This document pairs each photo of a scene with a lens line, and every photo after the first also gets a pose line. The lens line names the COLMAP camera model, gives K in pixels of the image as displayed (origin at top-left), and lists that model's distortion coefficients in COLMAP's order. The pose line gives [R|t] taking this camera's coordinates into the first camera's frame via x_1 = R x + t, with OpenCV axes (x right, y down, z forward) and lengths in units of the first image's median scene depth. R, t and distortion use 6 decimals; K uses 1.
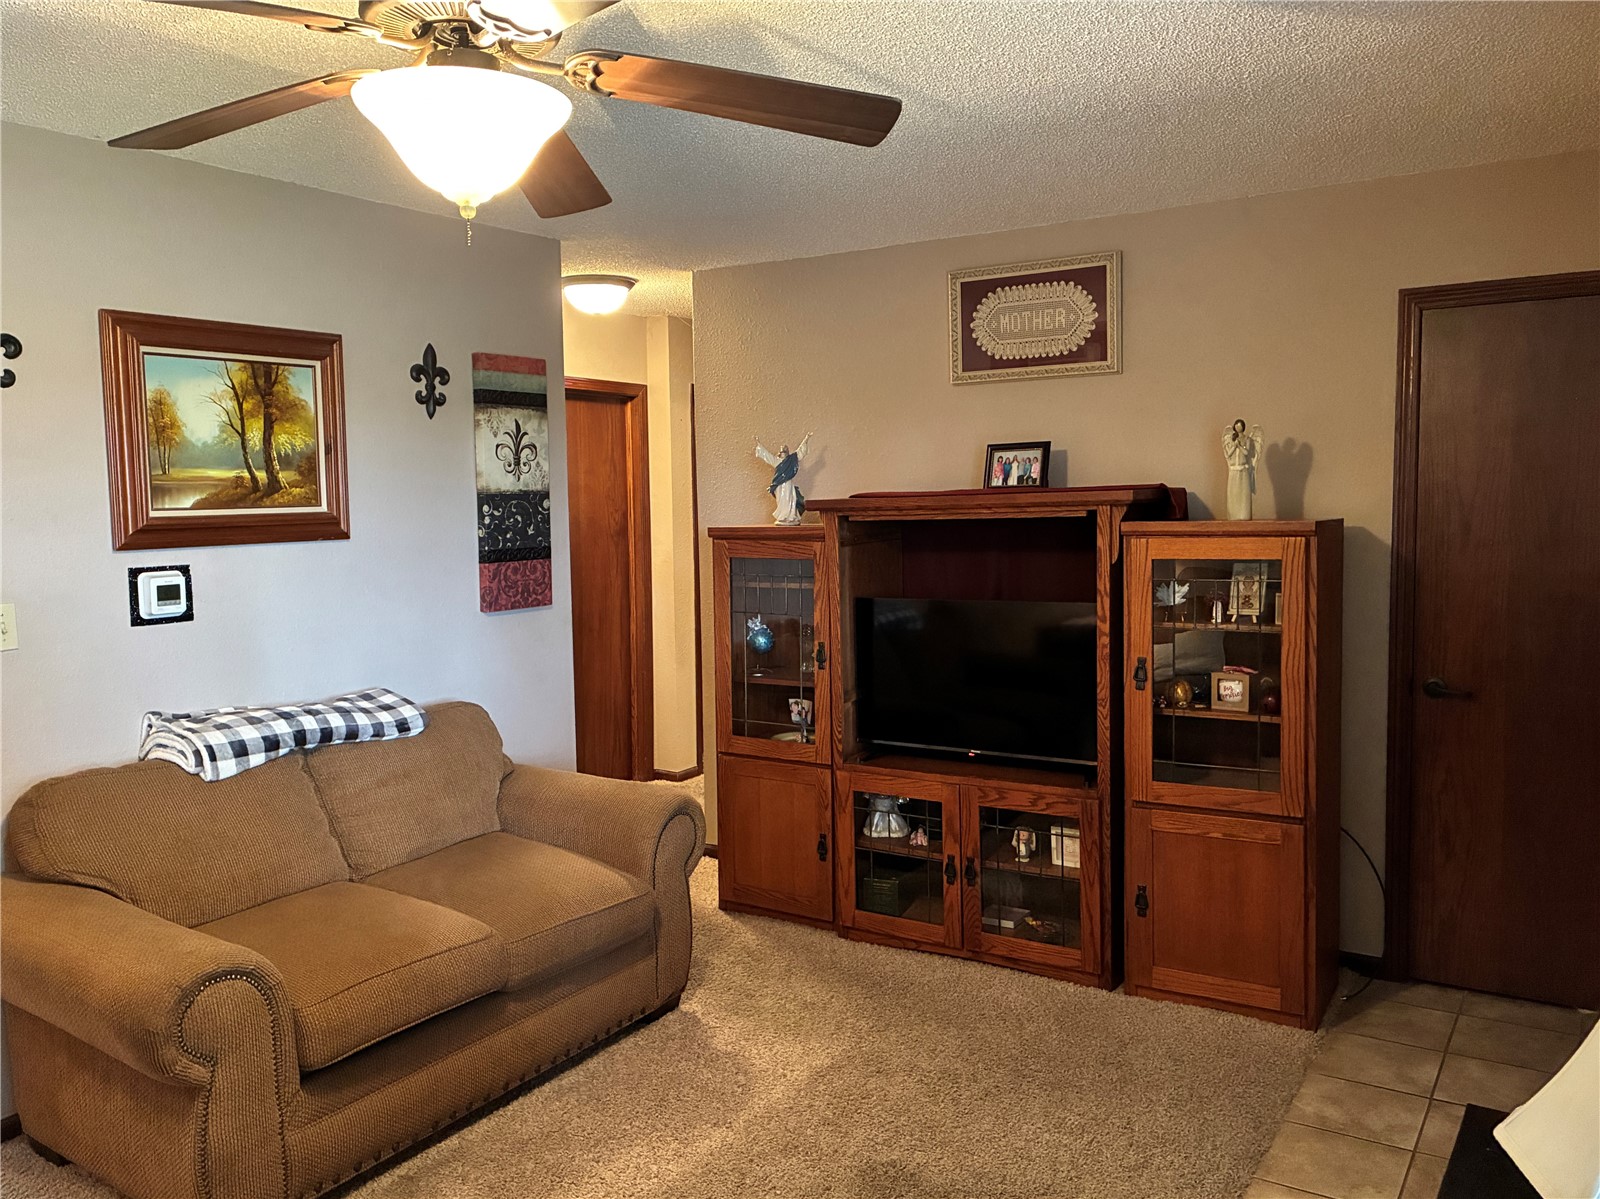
lens RADIAL K [[1254.4, 0, 685.2], [0, 1254.4, 621.2], [0, 0, 1]] dist [0.046557, -0.054512]
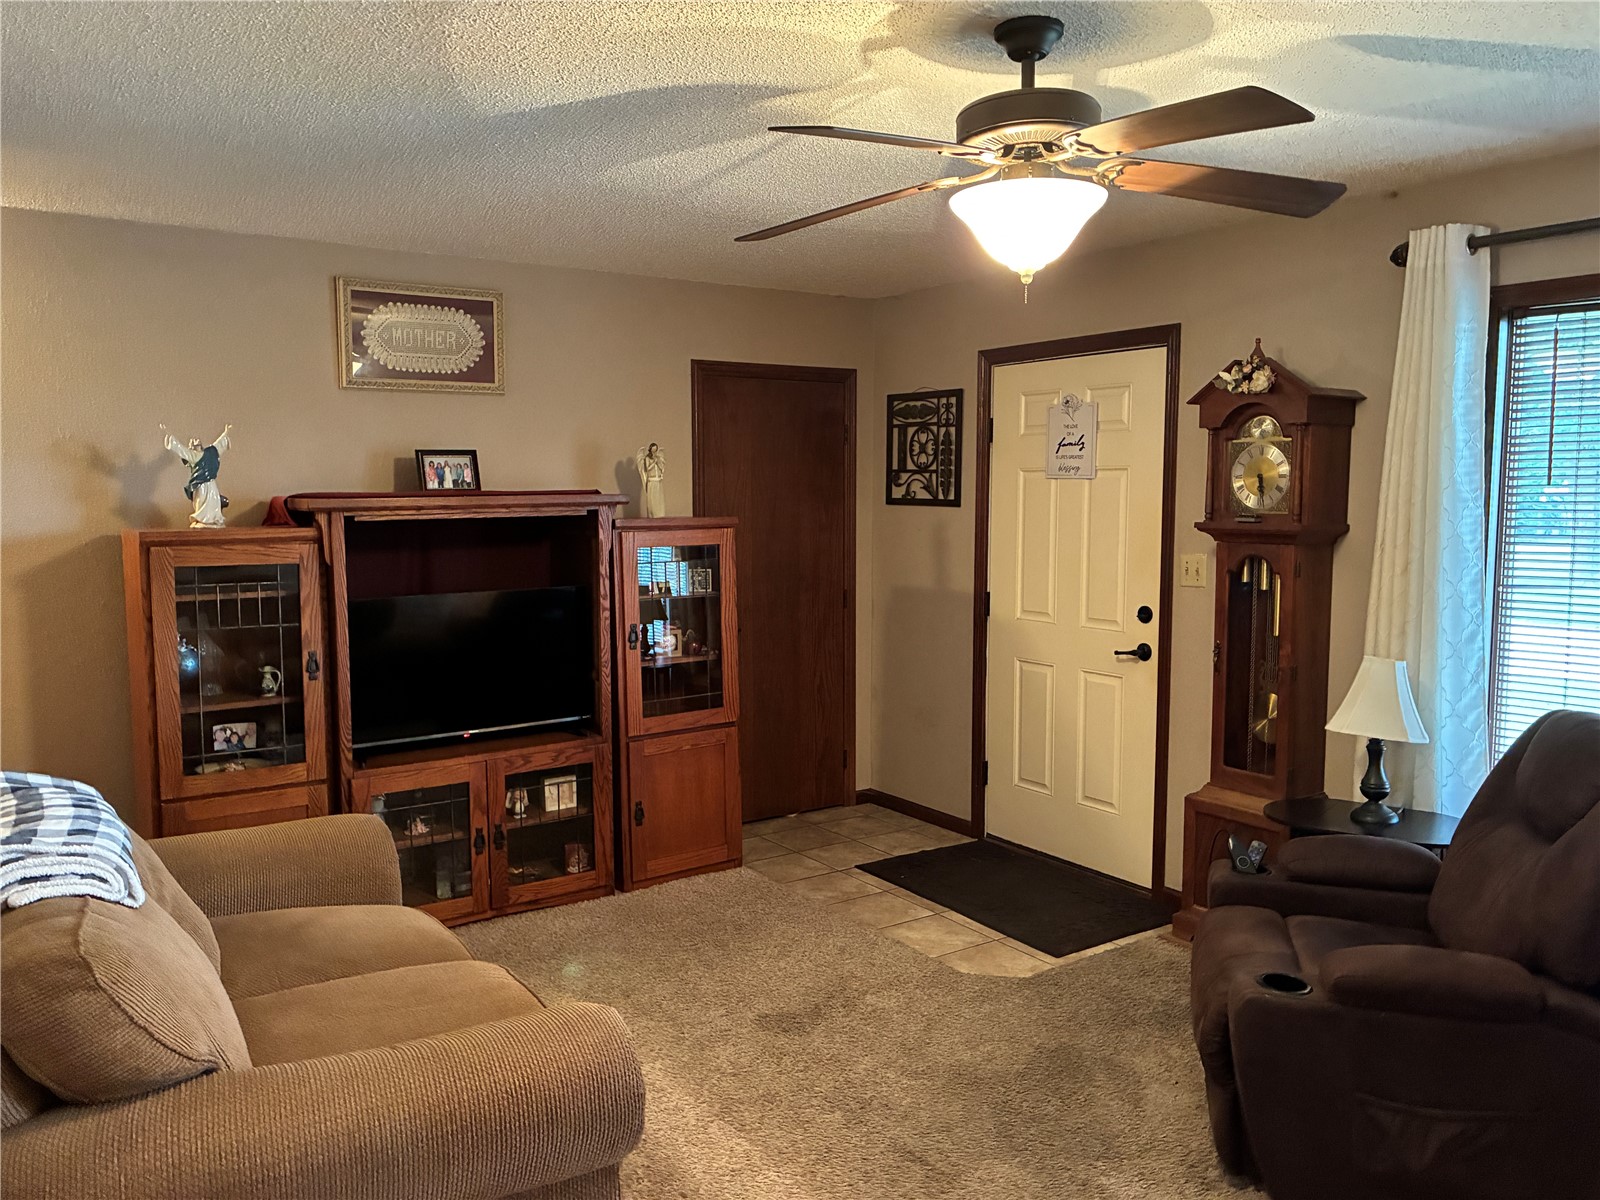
lens RADIAL K [[1254.4, 0, 821.0], [0, 1254.4, 623.8], [0, 0, 1]] dist [0.046557, -0.054512]
pose [[0.357845, -0.084755, 0.929927, -0.662626], [0.093433, 0.994124, 0.054652, -0.020564], [-0.929095, 0.067329, 0.363661, 0.310921]]
